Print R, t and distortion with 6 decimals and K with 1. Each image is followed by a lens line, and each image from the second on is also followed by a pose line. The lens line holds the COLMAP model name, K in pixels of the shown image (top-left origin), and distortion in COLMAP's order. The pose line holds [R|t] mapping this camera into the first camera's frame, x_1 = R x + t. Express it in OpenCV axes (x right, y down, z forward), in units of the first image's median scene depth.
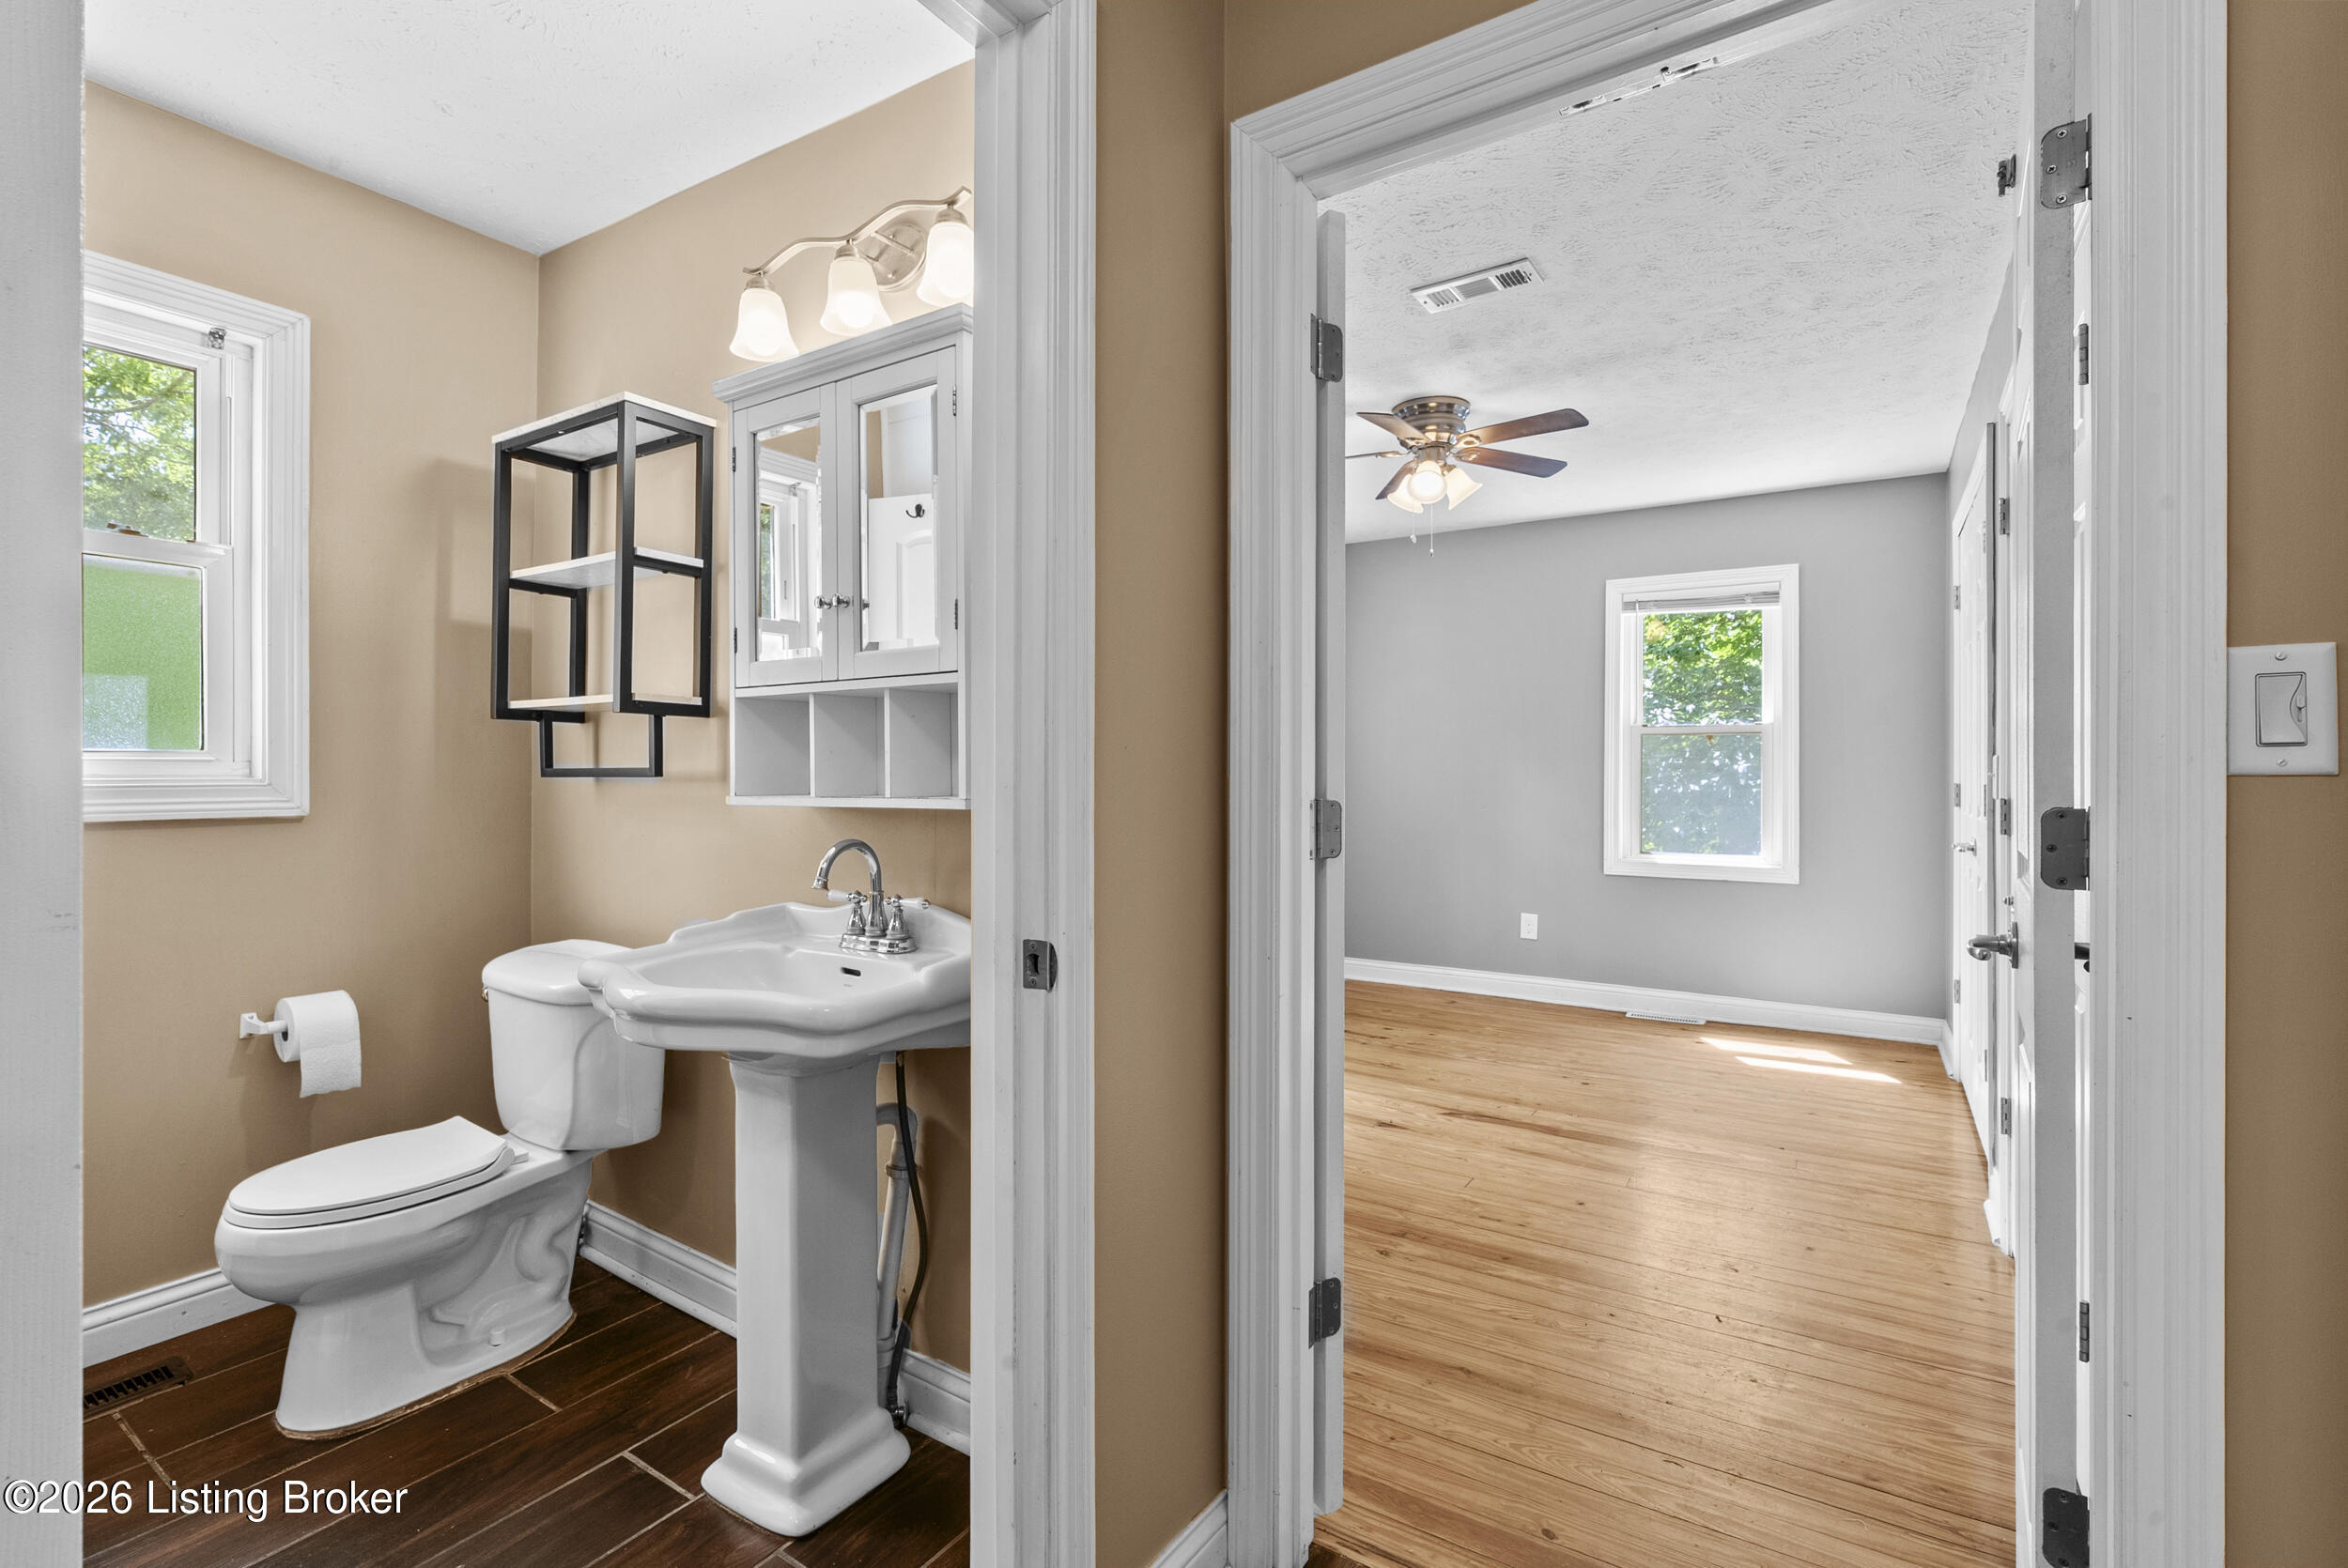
lens RADIAL K [[1058.2, 0, 1174.0], [0, 1058.2, 784.0], [0, 0, 1]] dist [0.001441, 0.000408]
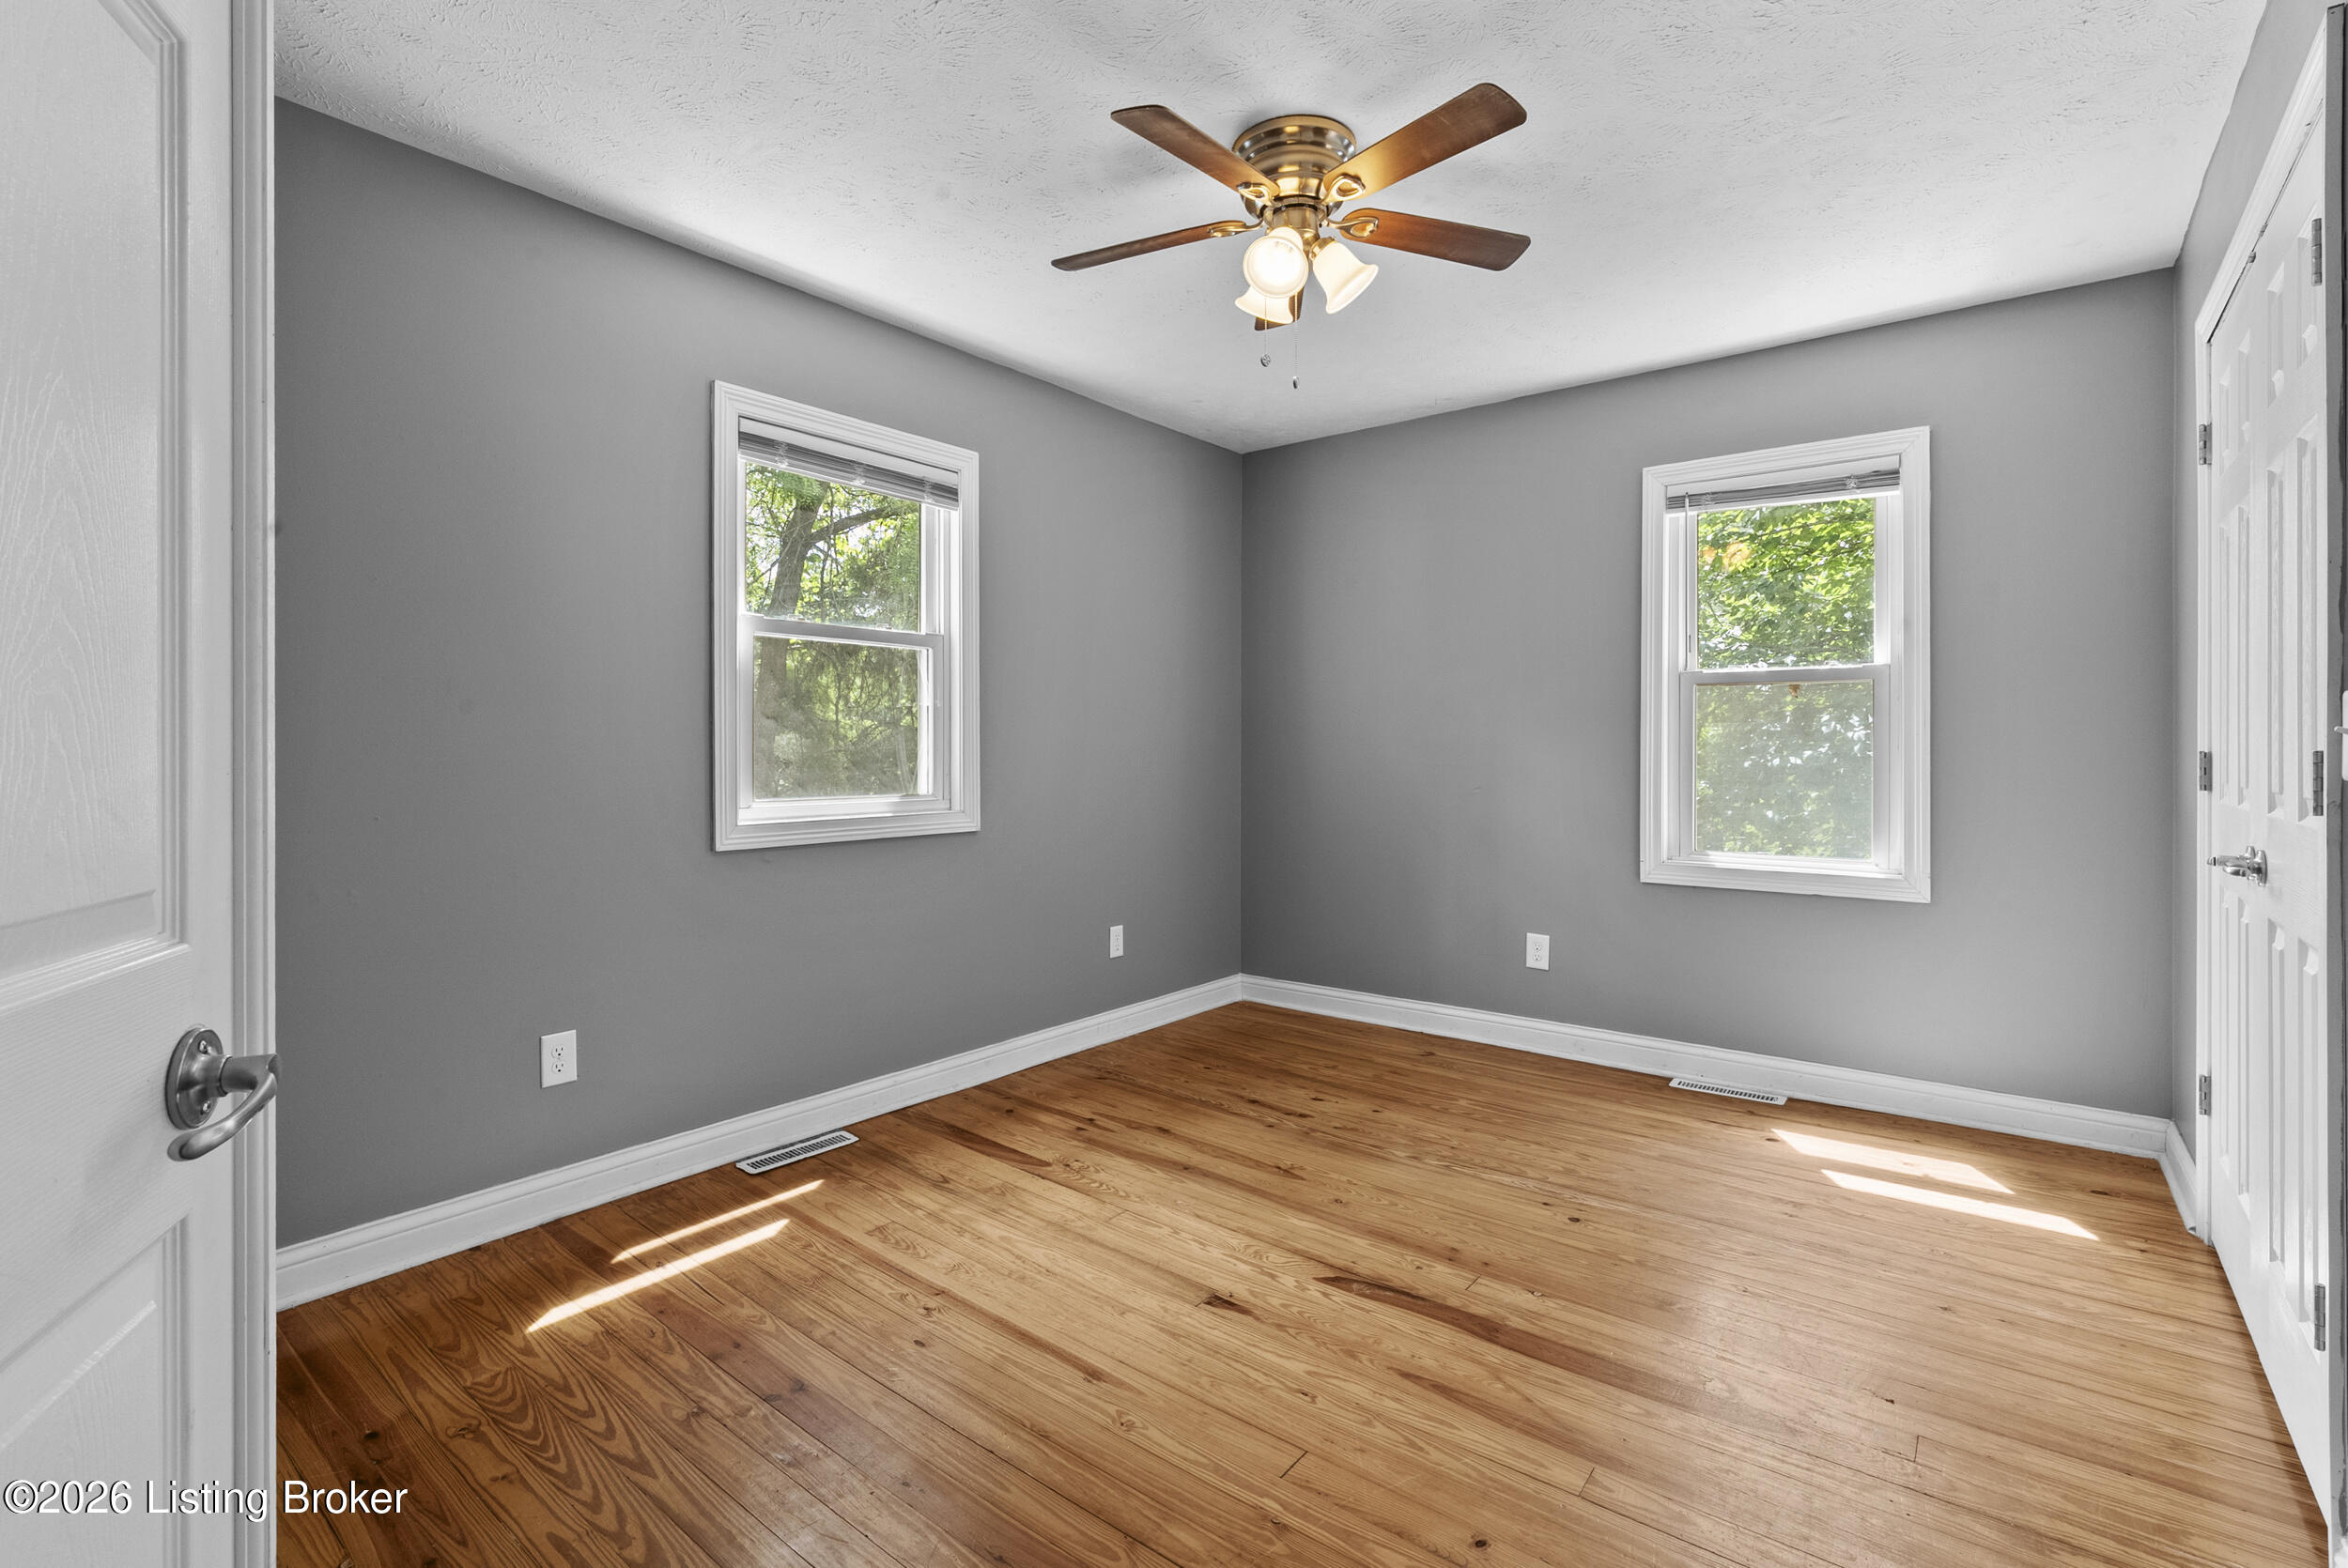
lens RADIAL K [[1060.9, 0, 1174.7], [0, 1060.9, 762.5], [0, 0, 1]] dist [0.000996, 0.000649]
pose [[0.995697, -0.002063, -0.092641, 0.206713], [0.002357, 0.999993, 0.003065, 0.002537], [0.092634, -0.003270, 0.995695, 0.335715]]
